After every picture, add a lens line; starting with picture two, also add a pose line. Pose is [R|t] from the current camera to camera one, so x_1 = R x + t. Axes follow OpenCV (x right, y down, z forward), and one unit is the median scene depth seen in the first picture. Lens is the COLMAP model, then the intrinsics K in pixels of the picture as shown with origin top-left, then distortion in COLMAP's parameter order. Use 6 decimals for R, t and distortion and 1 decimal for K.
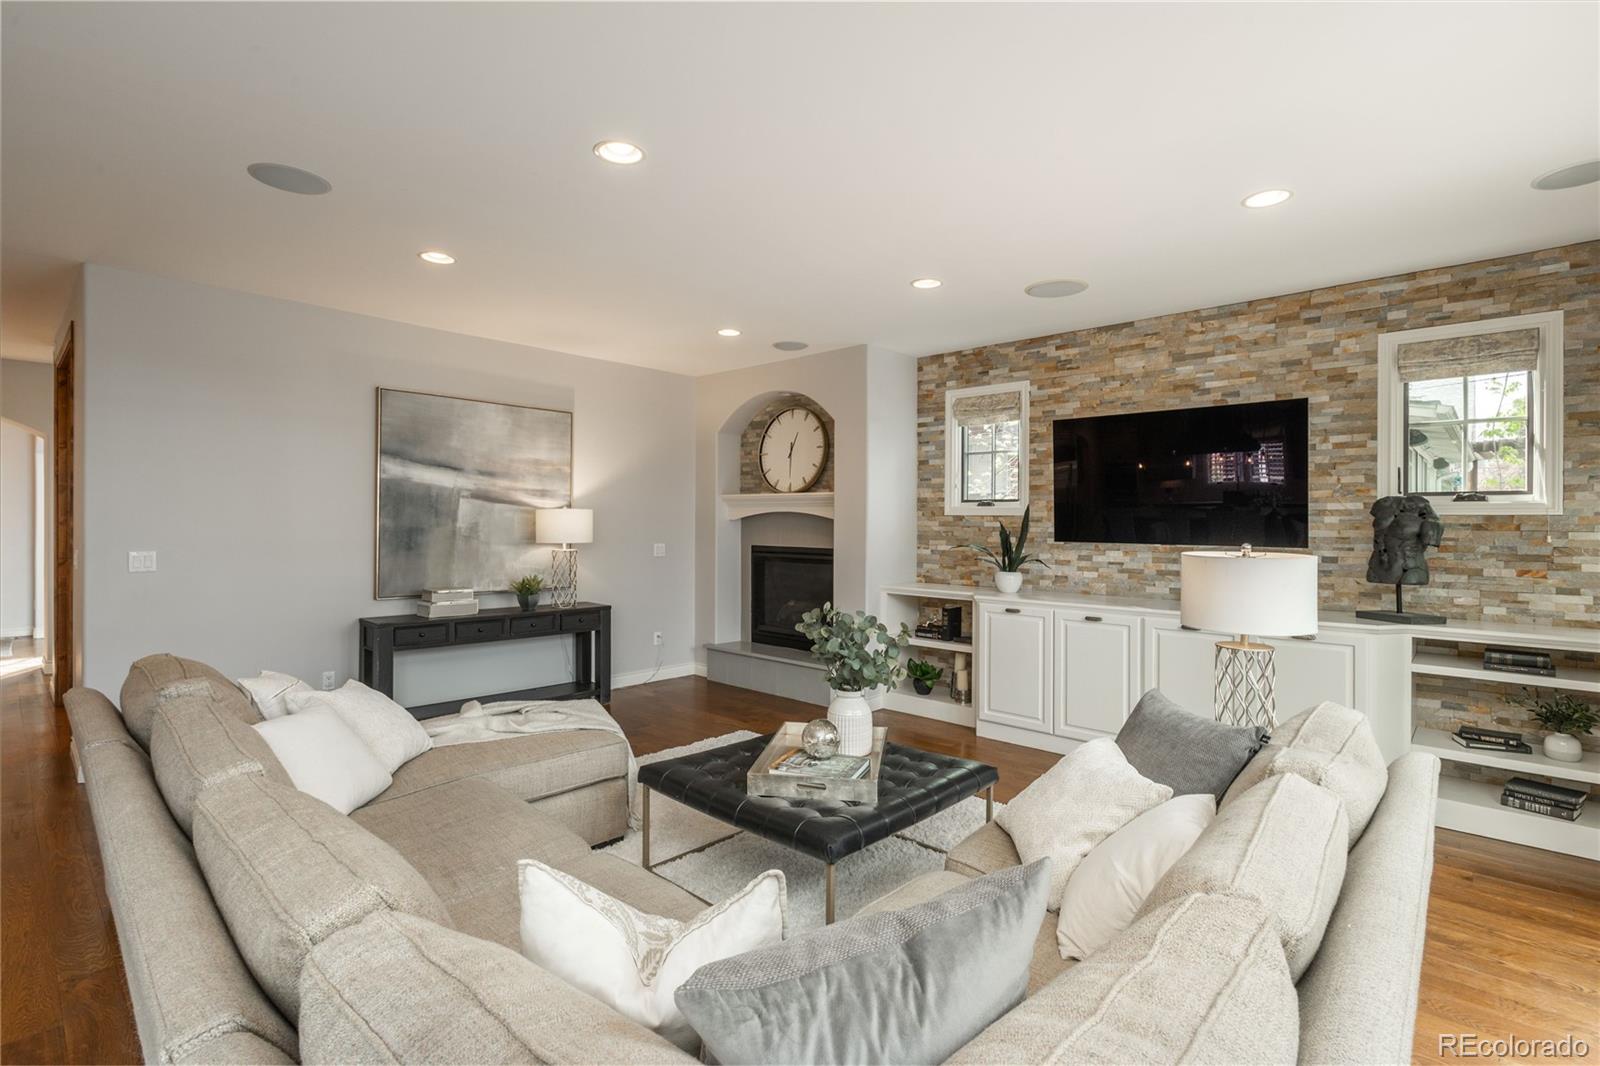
lens RADIAL K [[747.6, 0, 799.0], [0, 747.6, 526.0], [0, 0, 1]] dist [-0.000219, 0.000035]
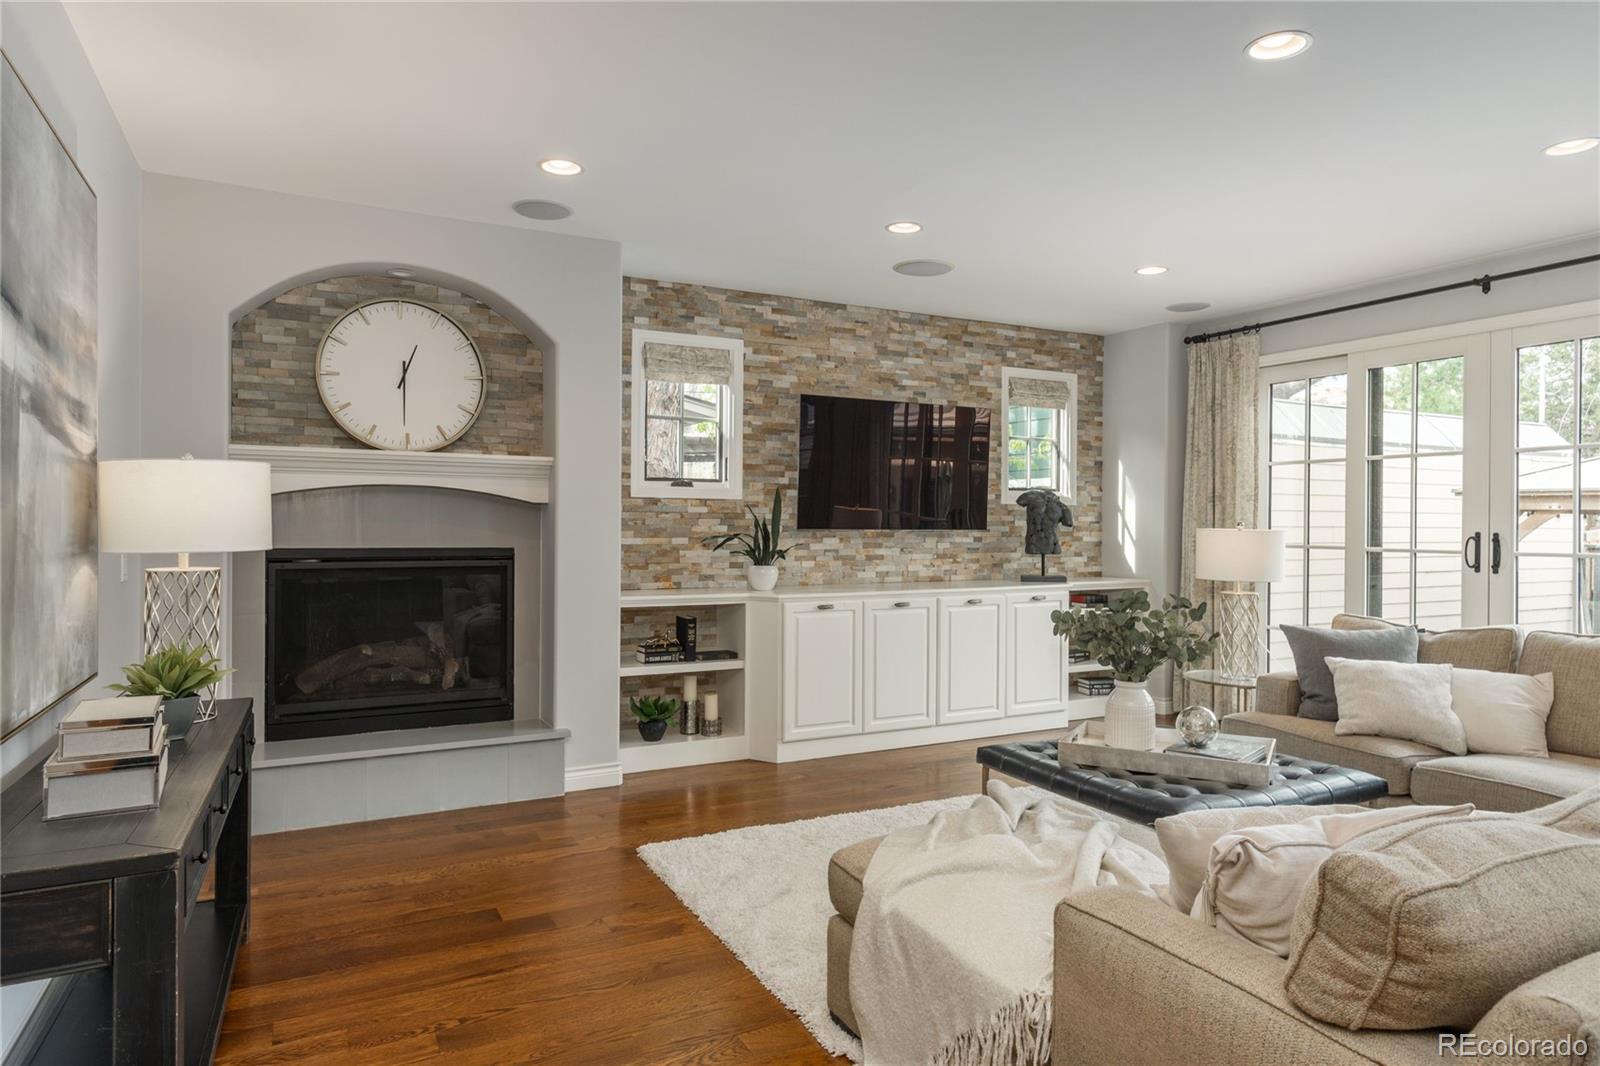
lens RADIAL K [[961.4, 0, 798.7], [0, 961.4, 530.4], [0, 0, 1]] dist [0.000347, 0.000572]
pose [[0.338822, -0.013840, 0.940749, -0.752030], [0.000181, 0.999893, 0.014644, 0.005508], [-0.940850, -0.004791, 0.338788, 0.612035]]
